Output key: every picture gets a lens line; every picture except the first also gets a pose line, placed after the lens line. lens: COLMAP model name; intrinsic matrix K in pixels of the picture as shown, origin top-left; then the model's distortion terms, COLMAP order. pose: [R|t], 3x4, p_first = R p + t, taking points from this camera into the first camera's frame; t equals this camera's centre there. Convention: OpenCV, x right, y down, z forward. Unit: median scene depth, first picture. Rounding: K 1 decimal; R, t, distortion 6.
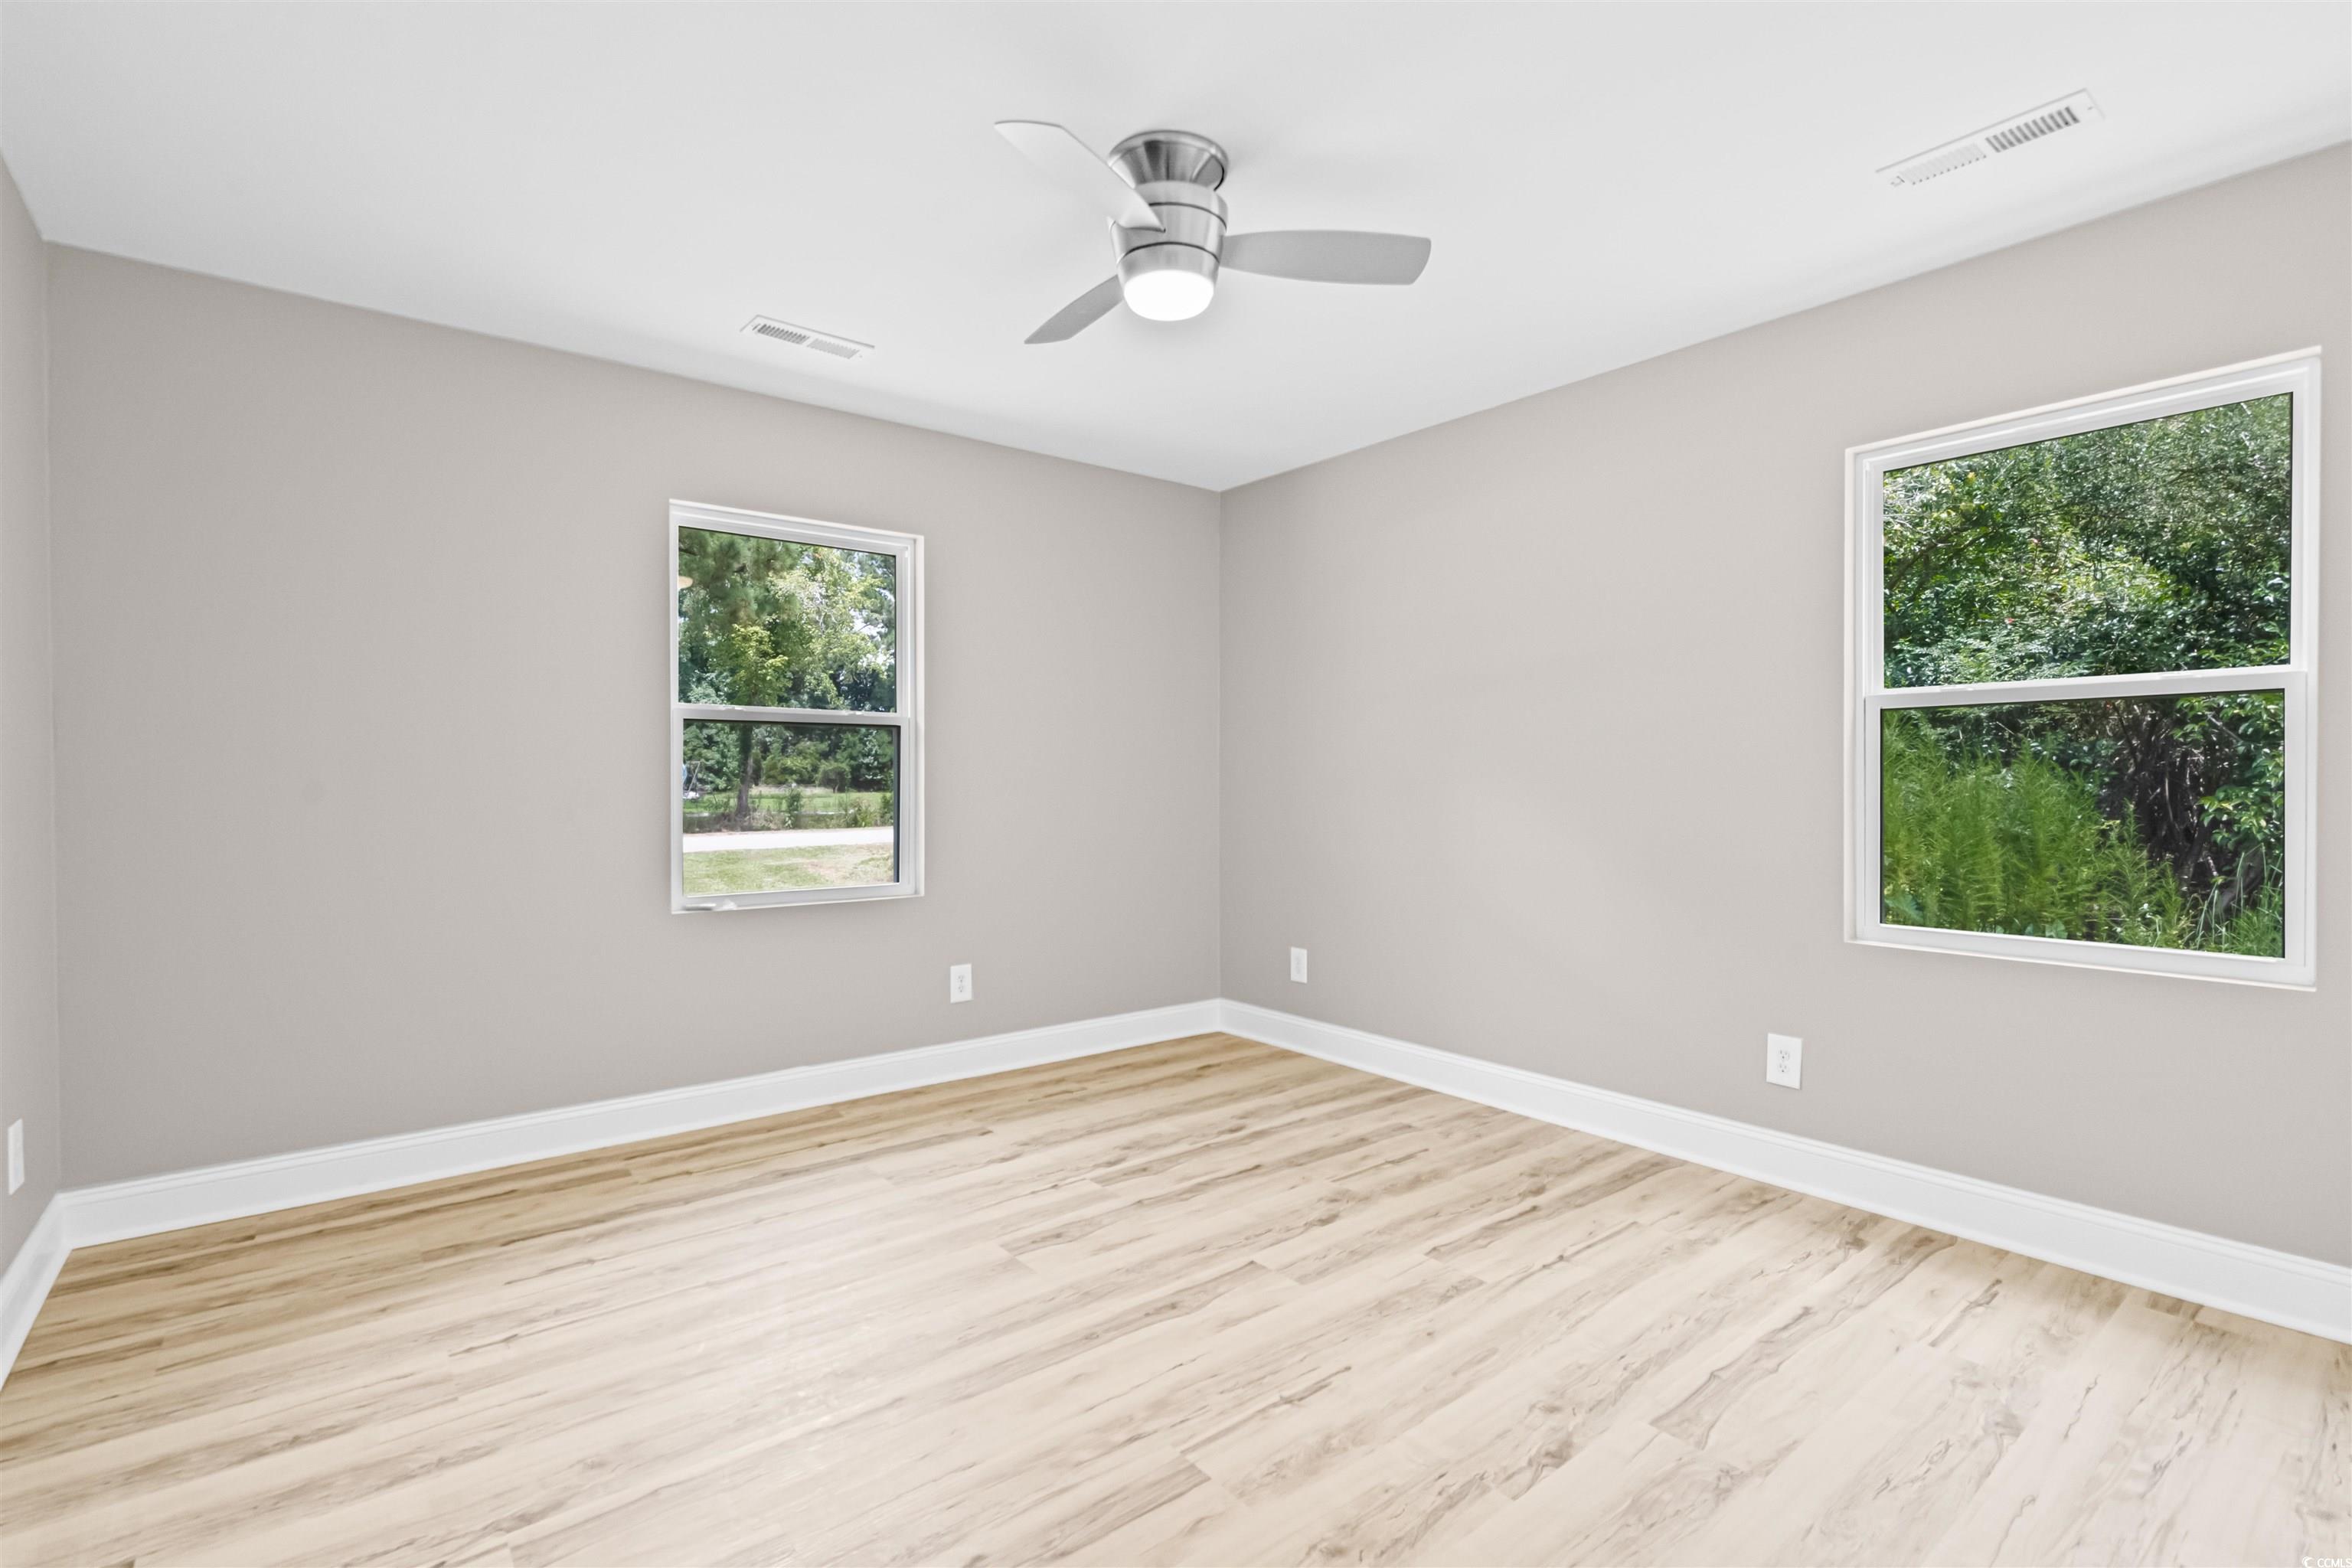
lens RADIAL K [[1077.3, 0, 1165.8], [0, 1077.3, 784.5], [0, 0, 1]] dist [-0.002642, 0.000884]
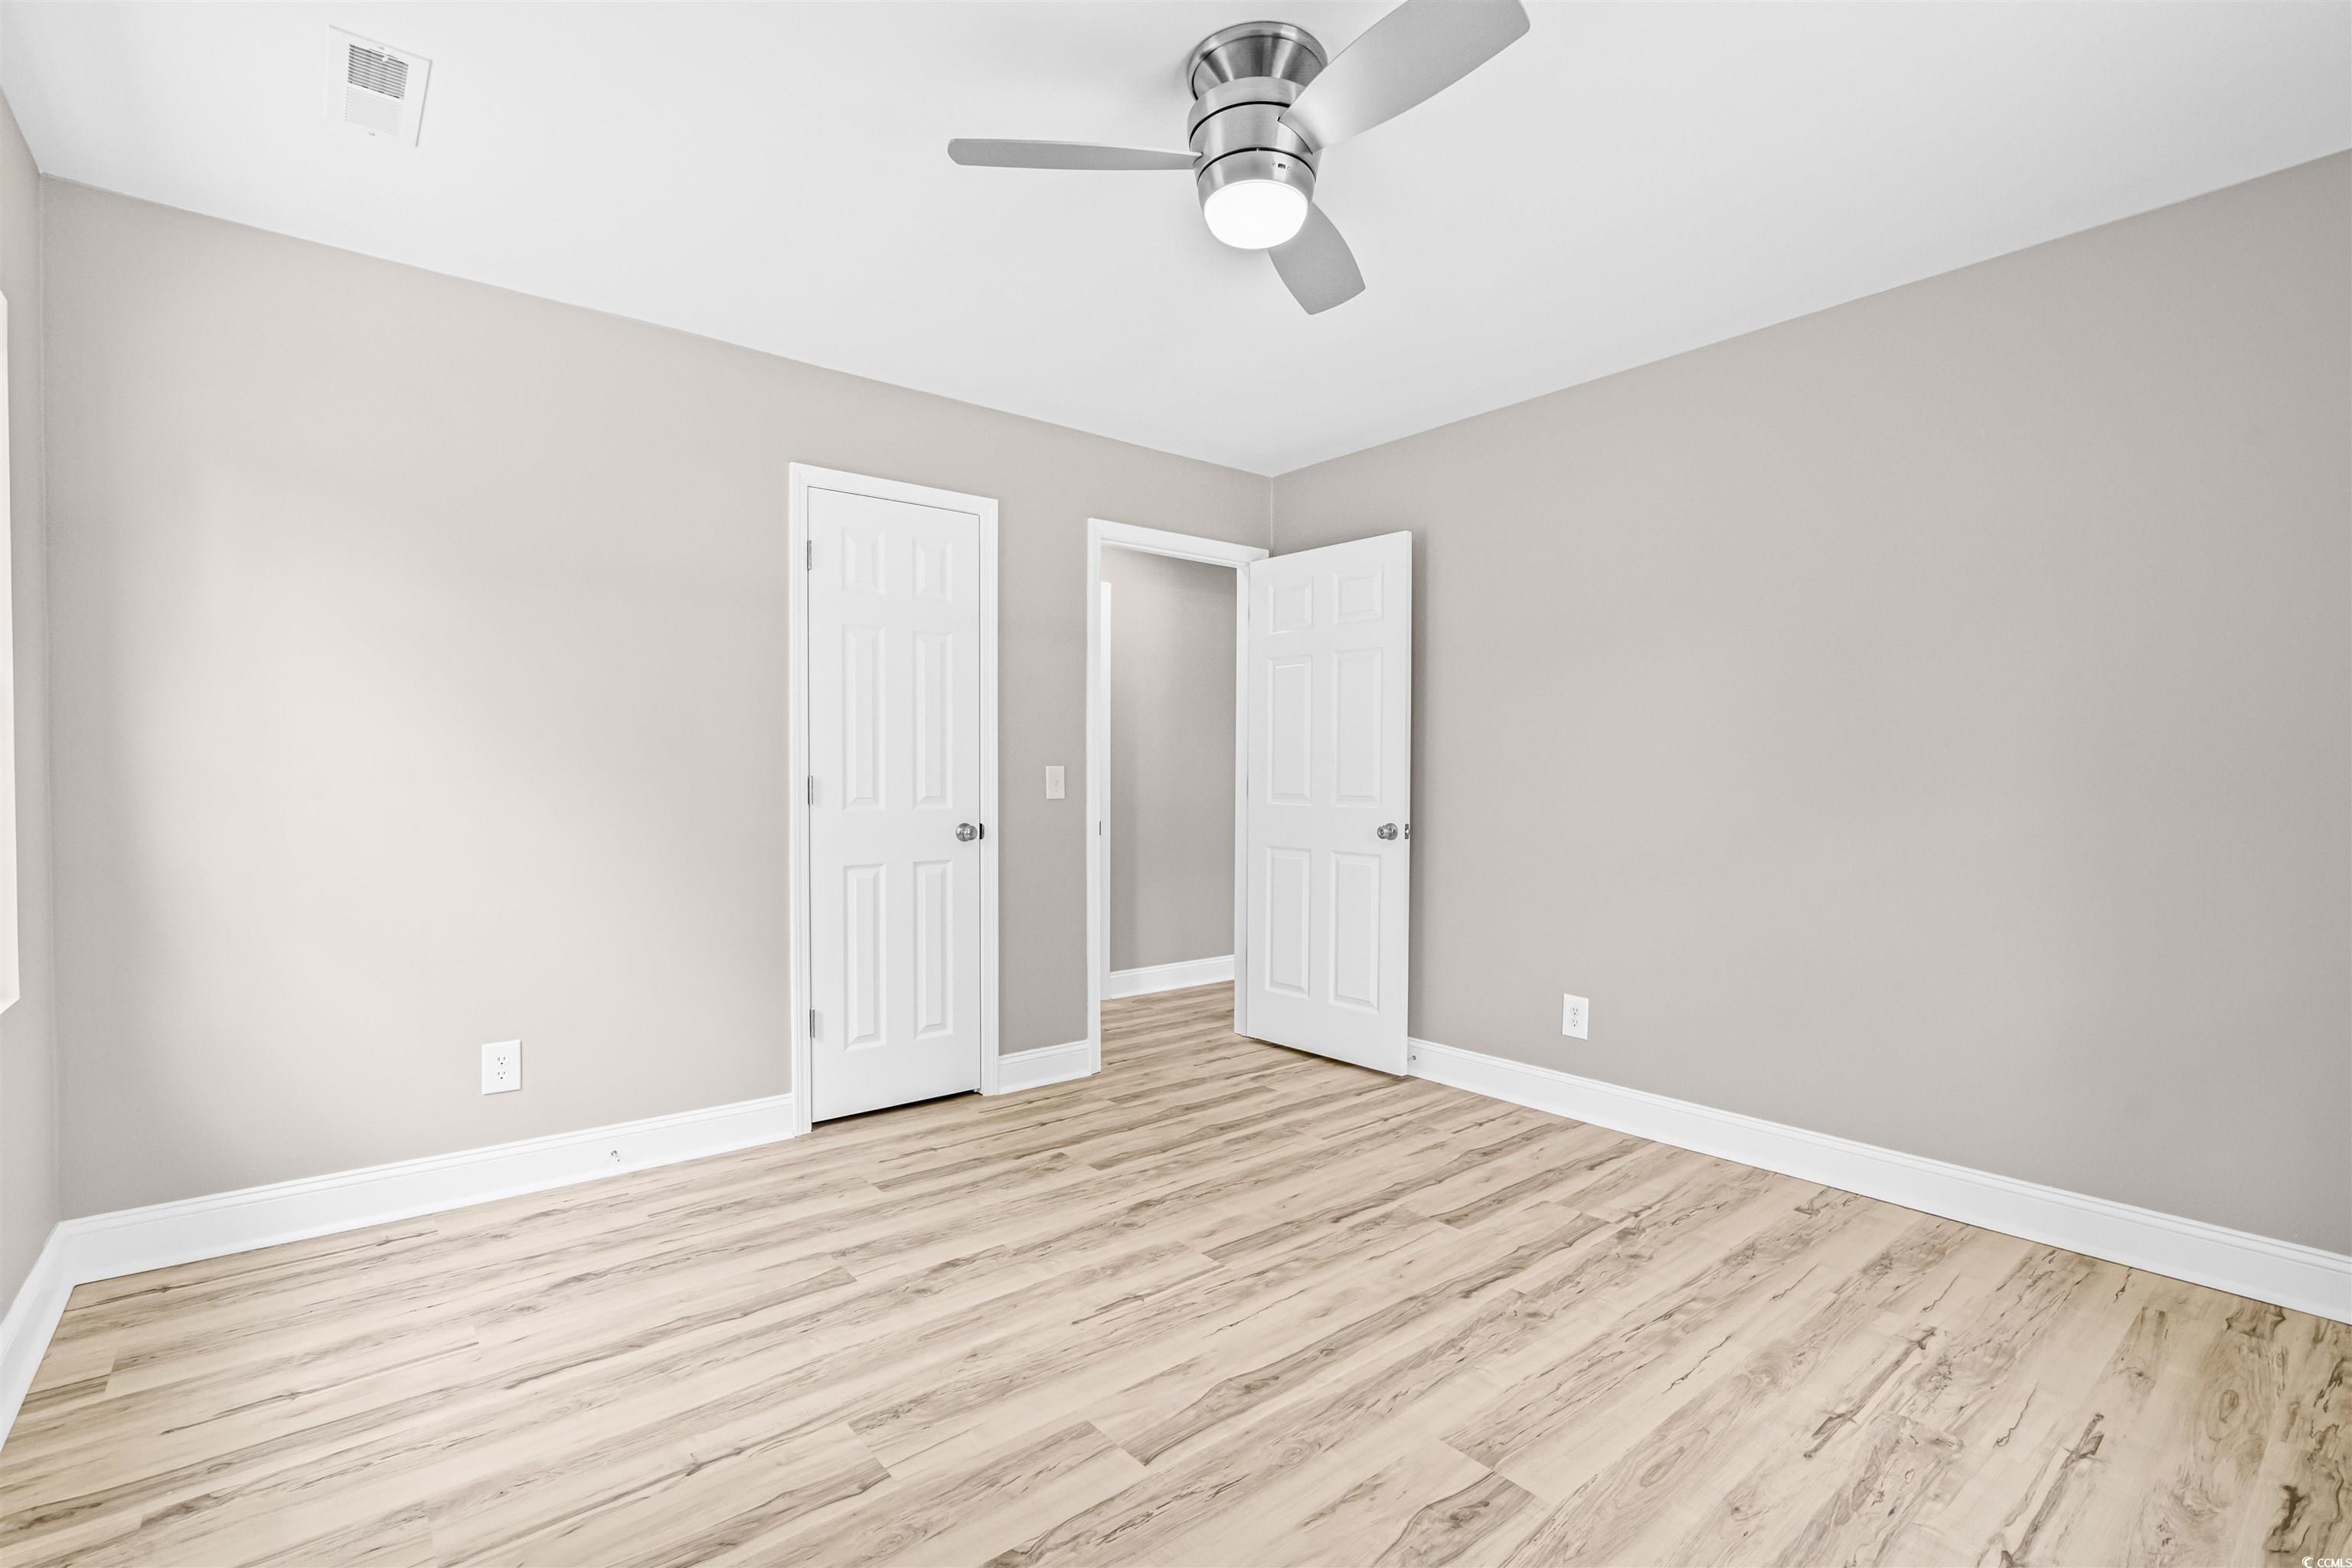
lens RADIAL K [[1077.3, 0, 1165.8], [0, 1077.3, 784.5], [0, 0, 1]] dist [-0.002642, 0.000884]
pose [[-0.999887, -0.001179, -0.014963, 0.078565], [-0.001404, 0.999885, 0.015077, -0.007153], [0.014943, 0.015096, -0.999774, 1.692547]]
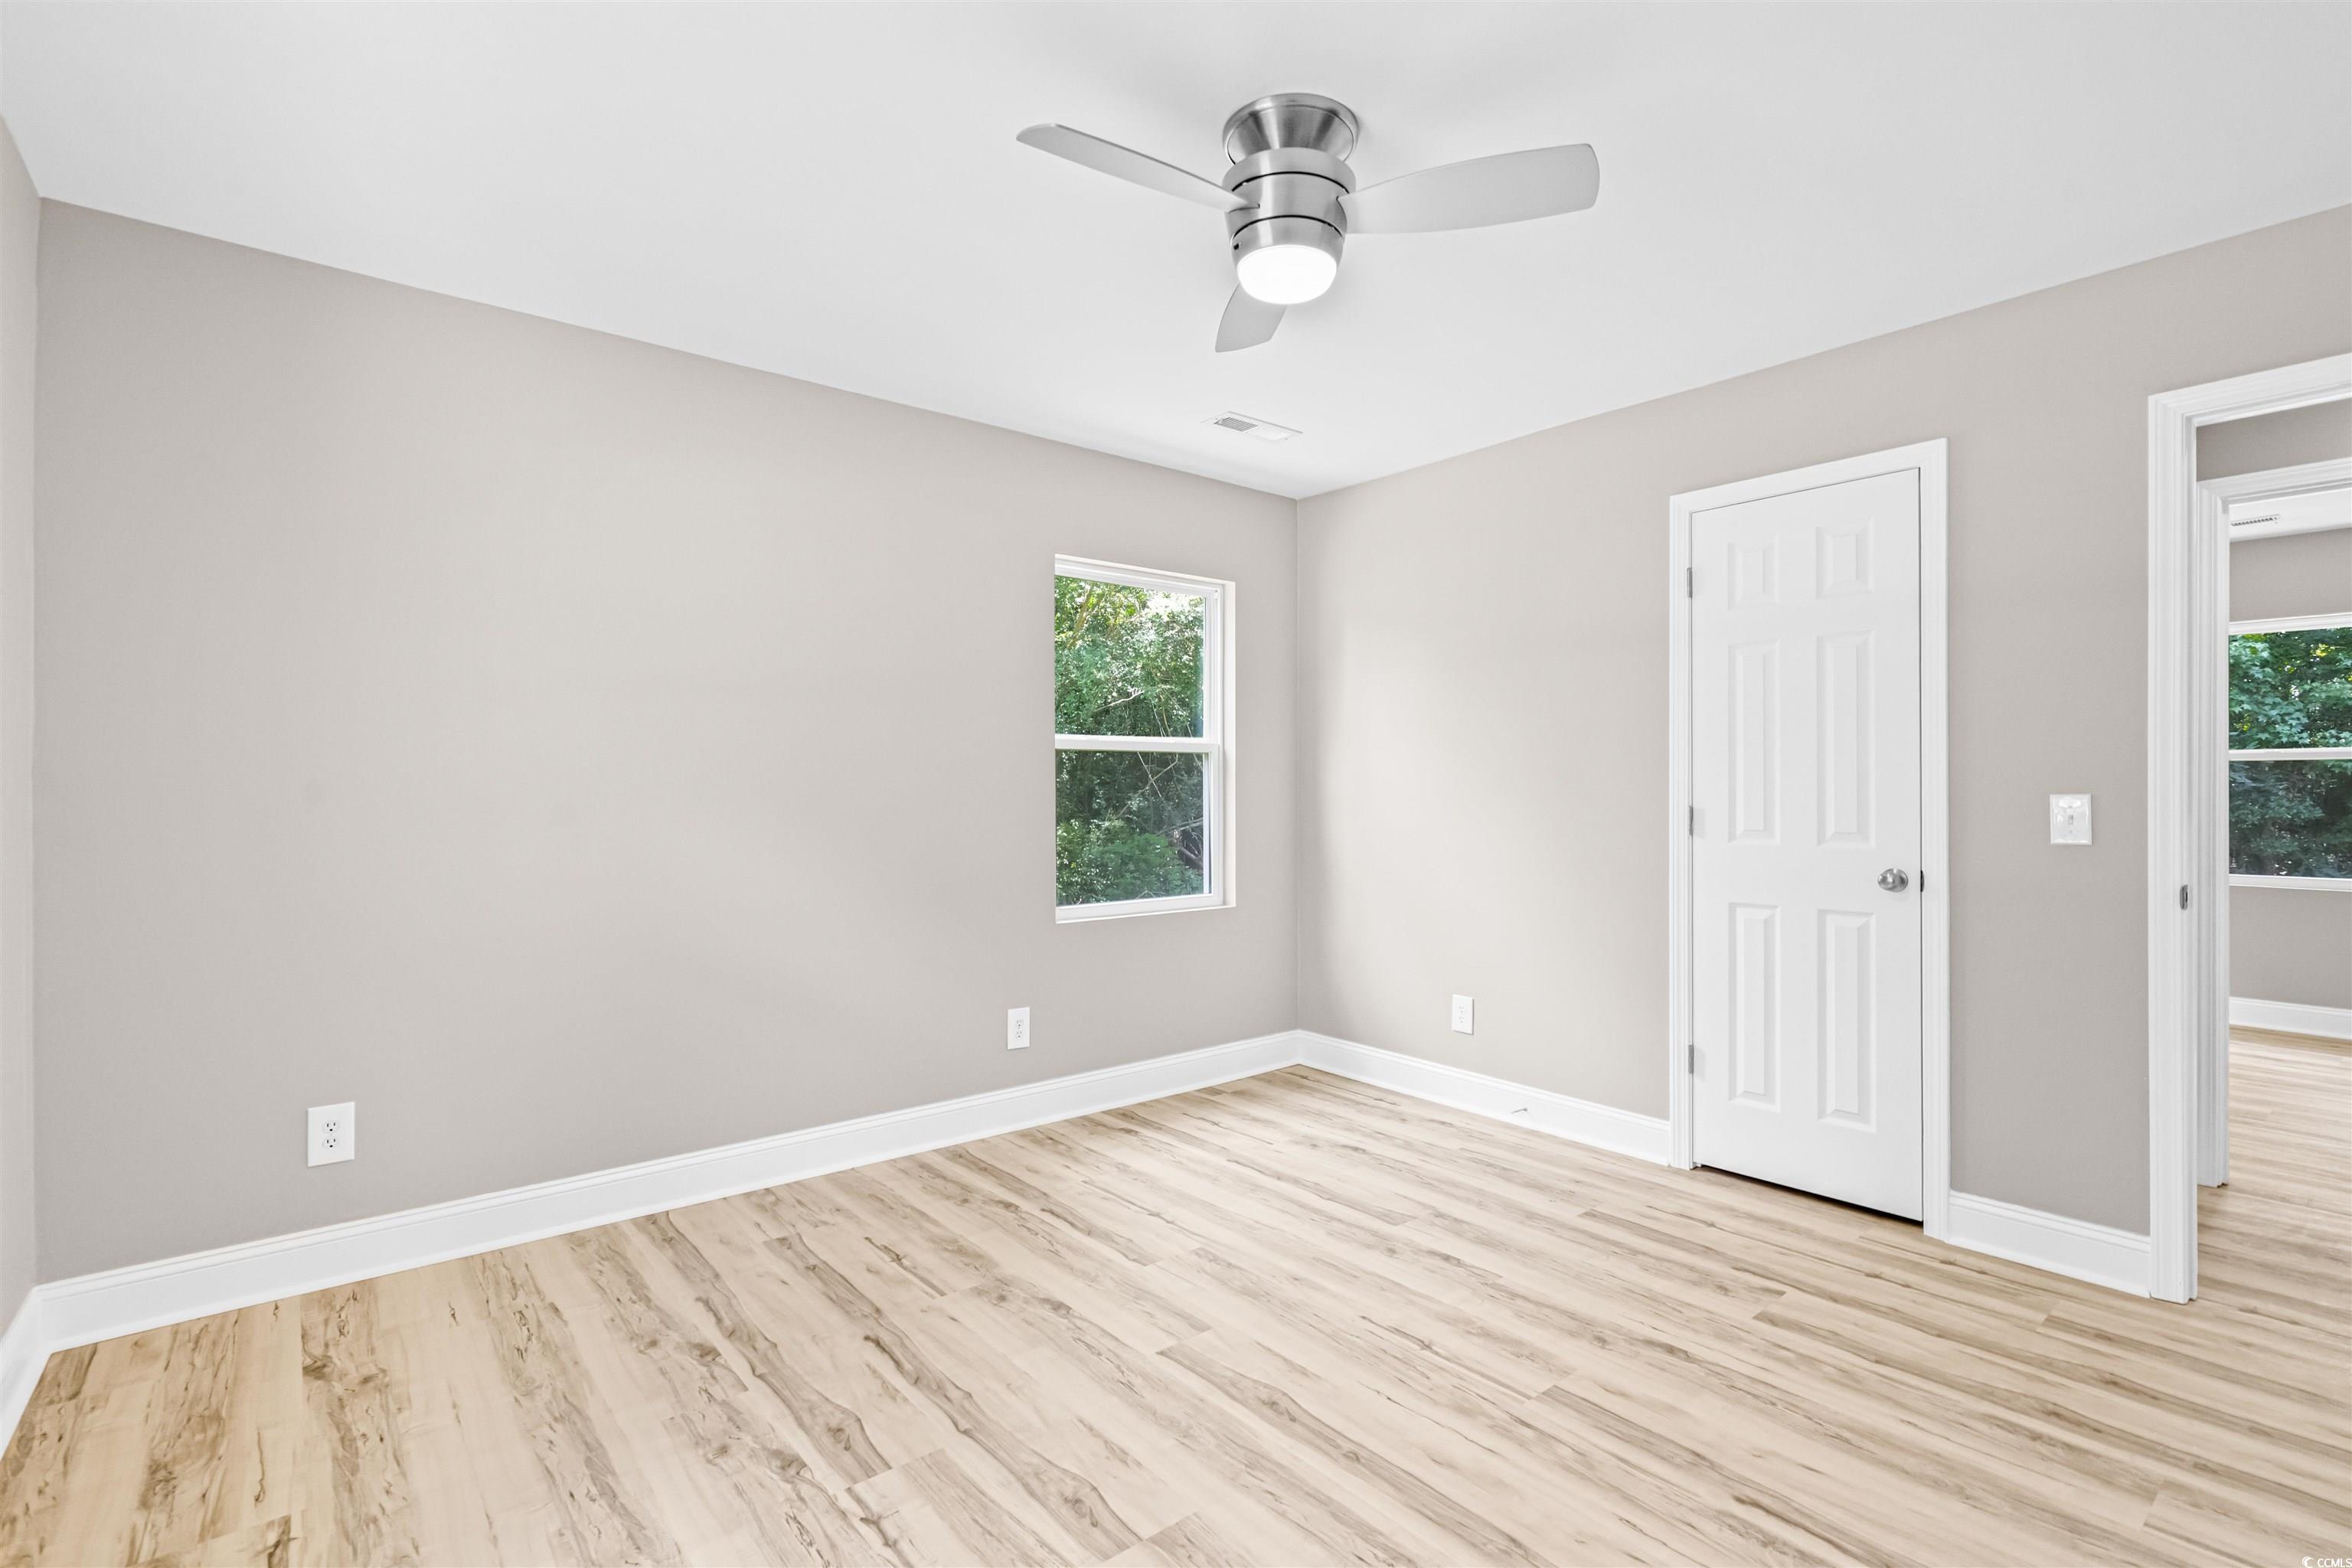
lens RADIAL K [[1077.3, 0, 1165.8], [0, 1077.3, 784.5], [0, 0, 1]] dist [-0.002642, 0.000884]
pose [[-0.012015, 0.008439, 0.999892, -0.810526], [0.007221, 0.999939, -0.008352, -0.017635], [-0.999902, 0.007120, -0.012075, 1.003176]]
